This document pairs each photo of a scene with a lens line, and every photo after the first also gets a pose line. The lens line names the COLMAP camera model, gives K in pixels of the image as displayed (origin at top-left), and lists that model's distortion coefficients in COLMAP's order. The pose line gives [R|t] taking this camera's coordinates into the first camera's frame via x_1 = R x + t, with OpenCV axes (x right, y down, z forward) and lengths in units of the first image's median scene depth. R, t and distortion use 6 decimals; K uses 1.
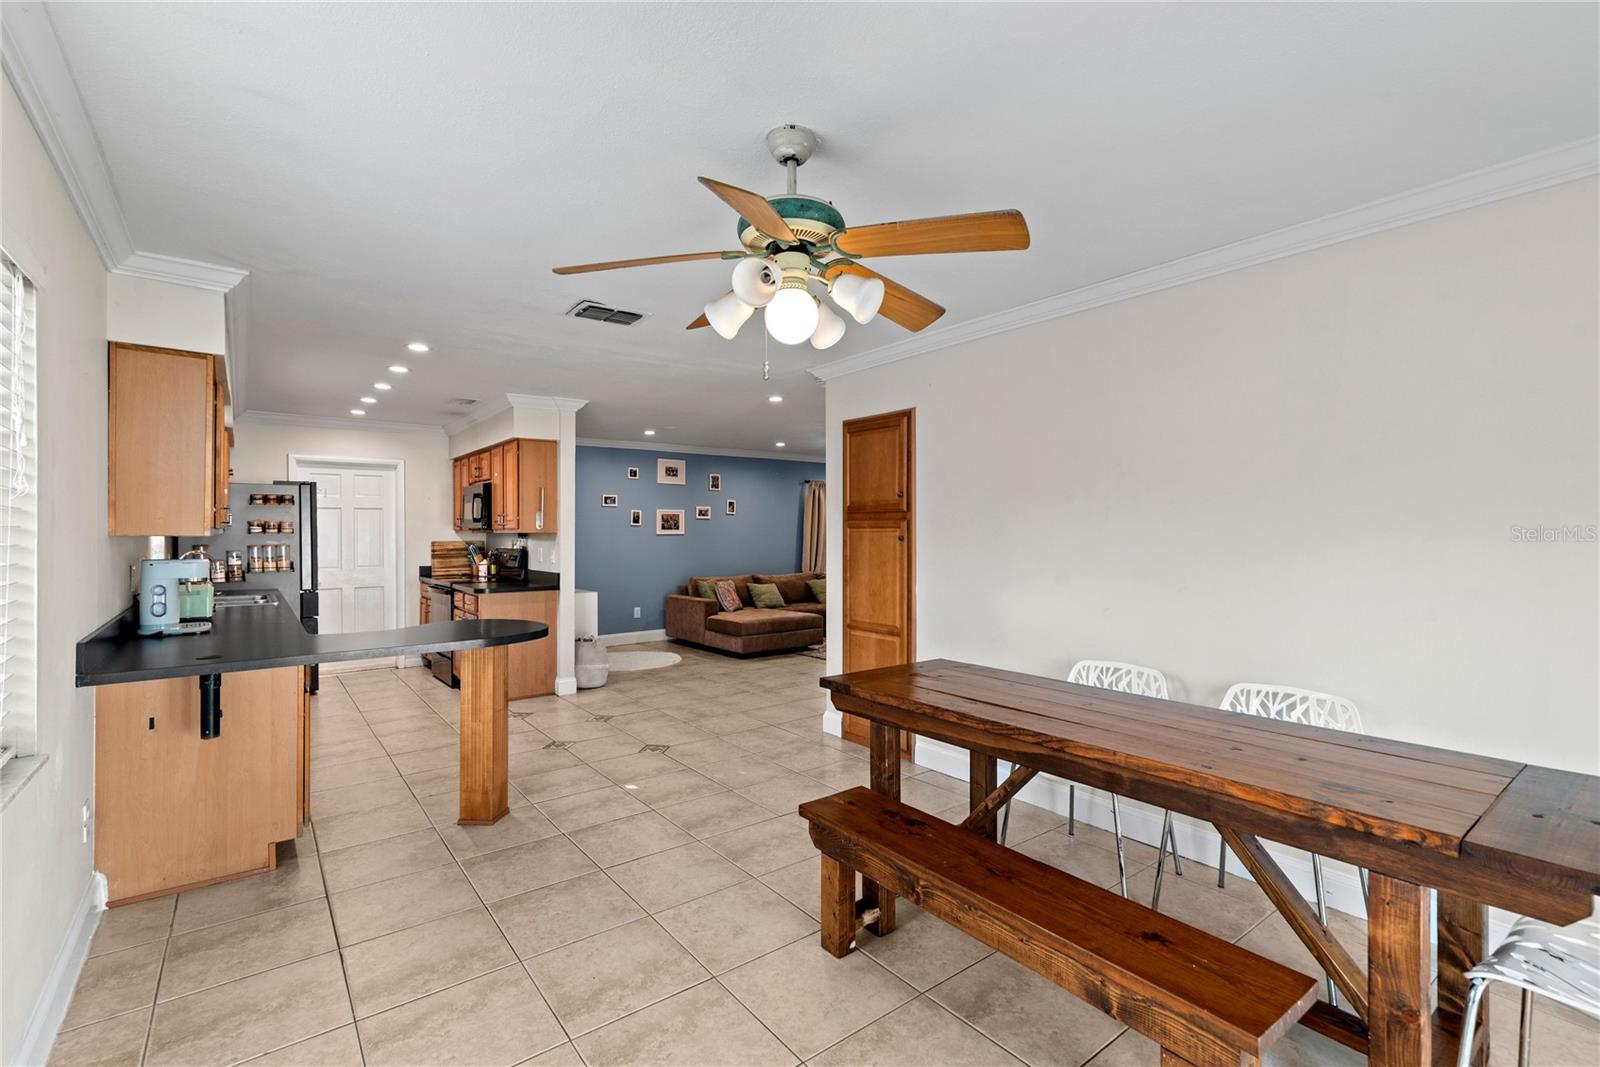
lens RADIAL K [[720.3, 0, 801.0], [0, 720.3, 530.9], [0, 0, 1]] dist [0.016180, -0.001649]
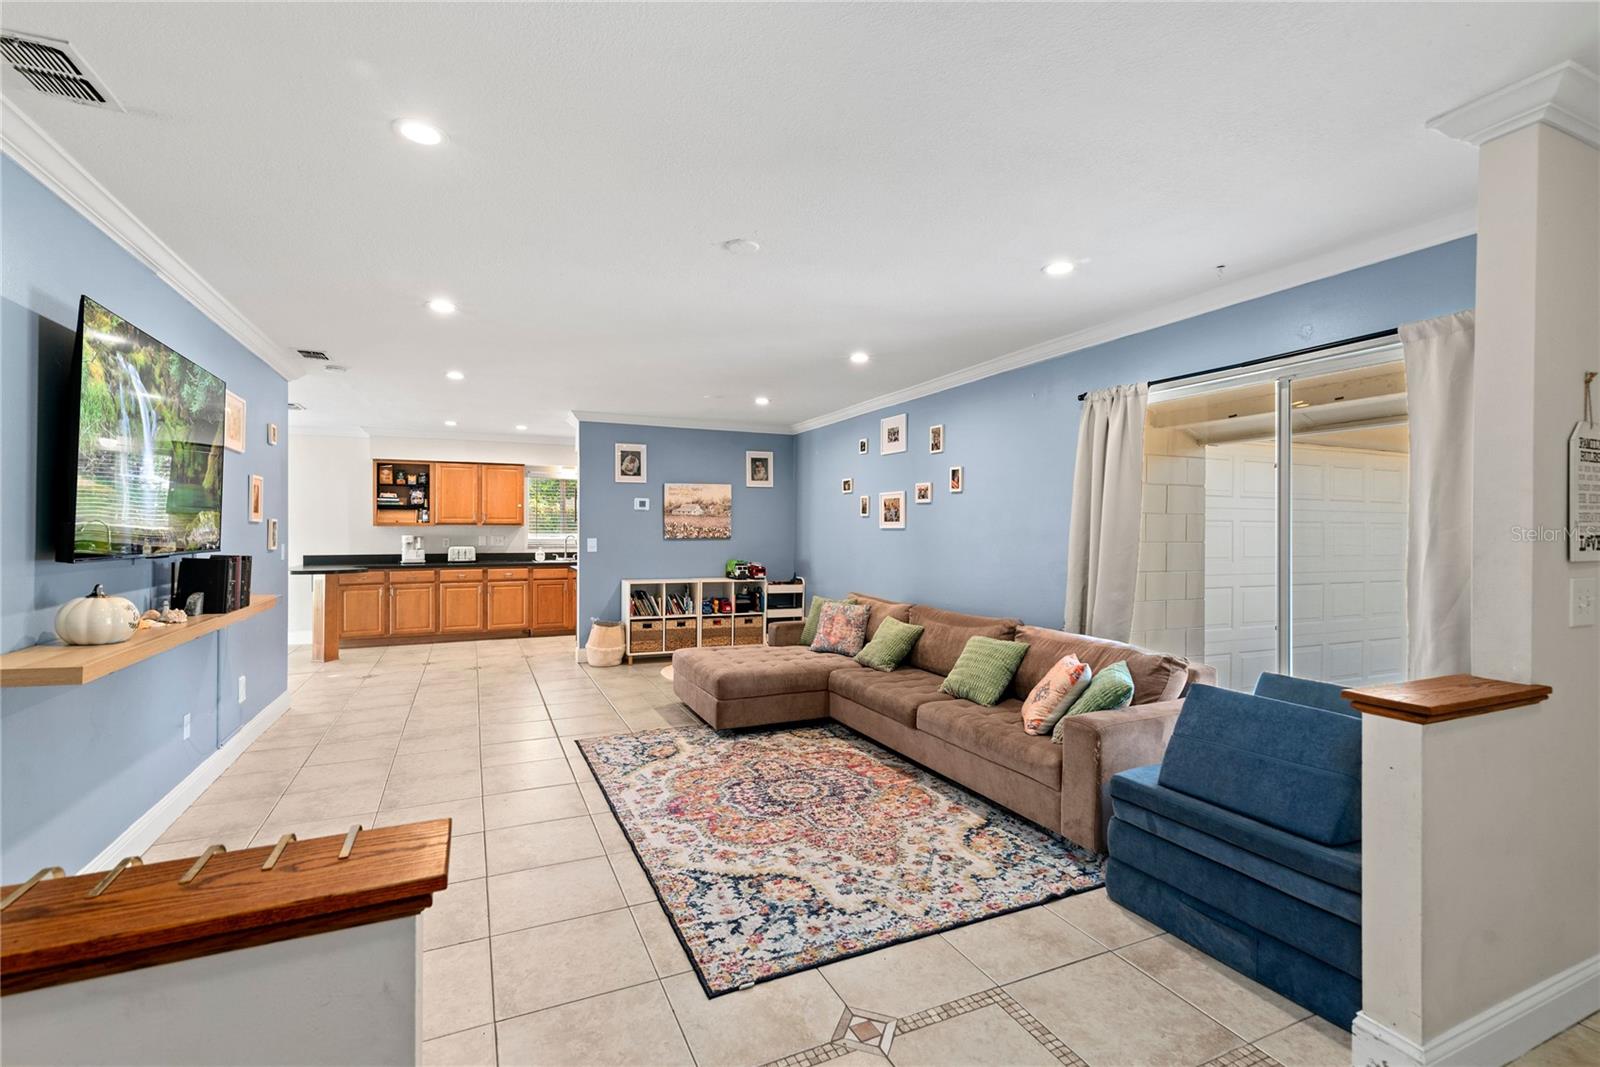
lens RADIAL K [[720.3, 0, 797.7], [0, 720.3, 529.2], [0, 0, 1]] dist [0.016180, -0.001649]
pose [[-0.233419, 0.000026, -0.972376, 0.673683], [-0.001760, 0.999998, 0.000449, 0.006943], [0.972375, 0.001817, -0.233418, 1.468601]]
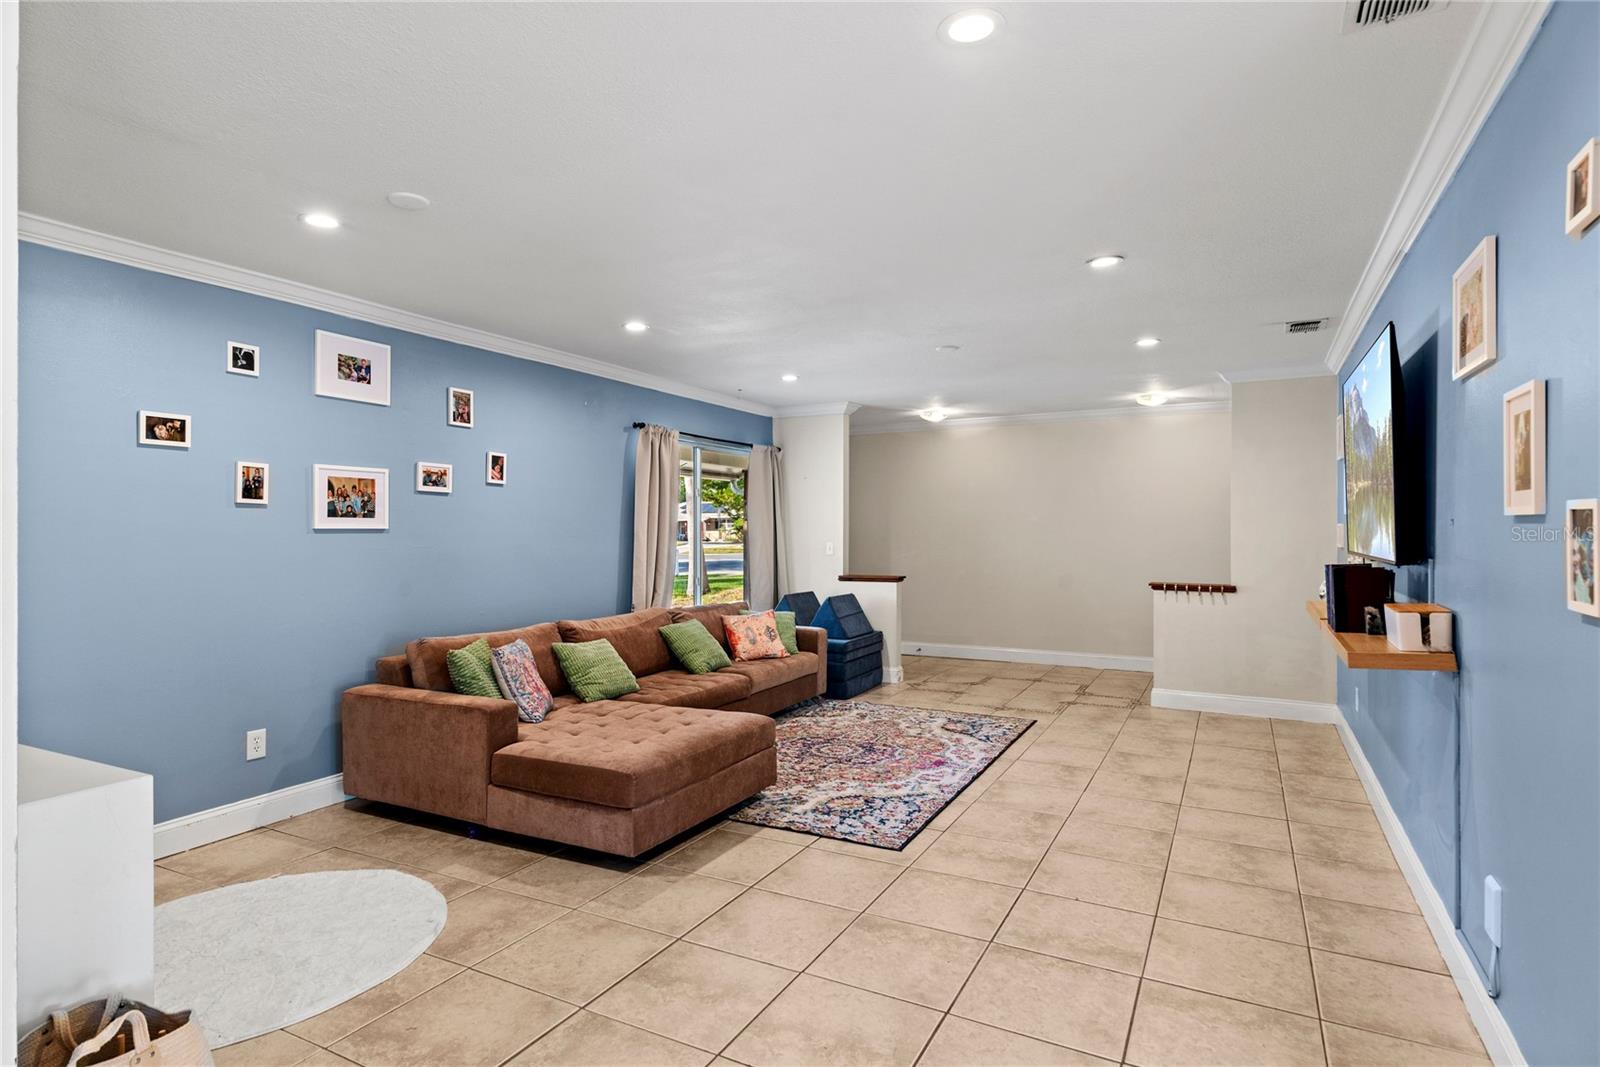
lens RADIAL K [[840.1, 0, 802.7], [0, 840.1, 536.4], [0, 0, 1]] dist [0.013164, 0.000603]
pose [[0.910609, -0.001450, 0.413267, -0.202418], [-0.001611, 0.999974, 0.007058, 0.006662], [-0.413266, -0.007092, 0.910583, 0.662046]]
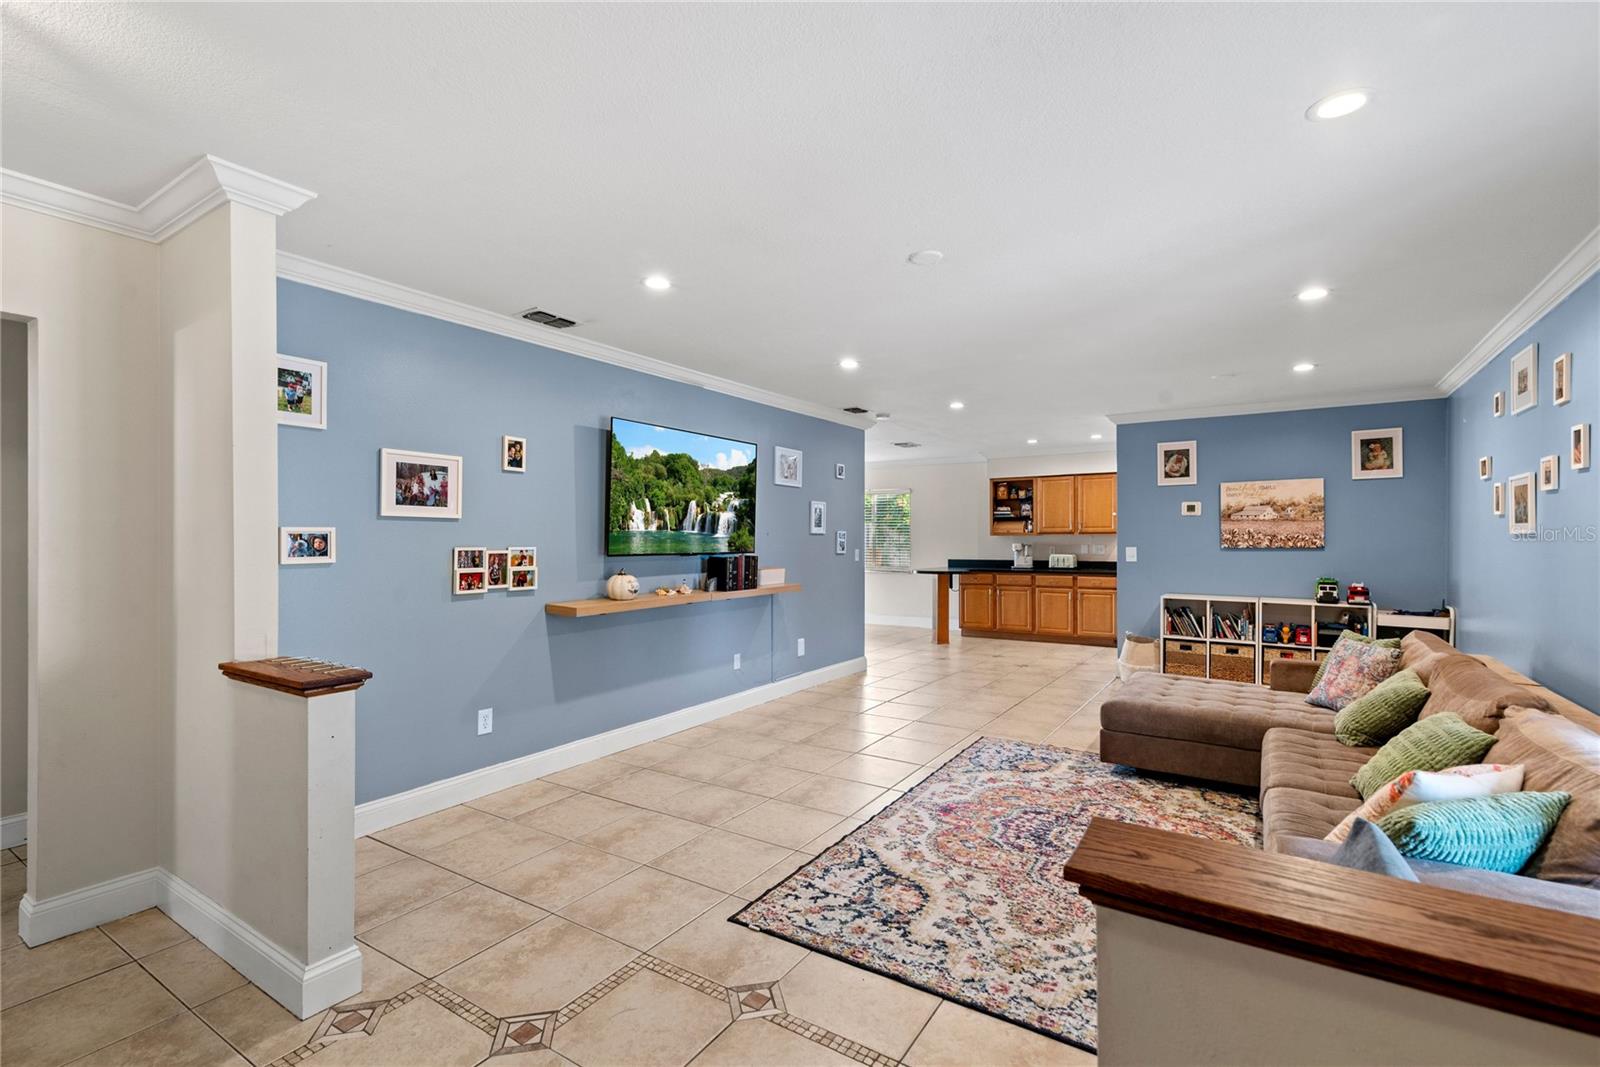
lens RADIAL K [[720.3, 0, 799.5], [0, 720.3, 539.0], [0, 0, 1]] dist [0.016180, -0.001649]
pose [[-0.946257, 0.003510, -0.323397, 0.469913], [0.003441, 0.999994, 0.000788, 0.007548], [0.323398, -0.000367, -0.946263, 1.728566]]
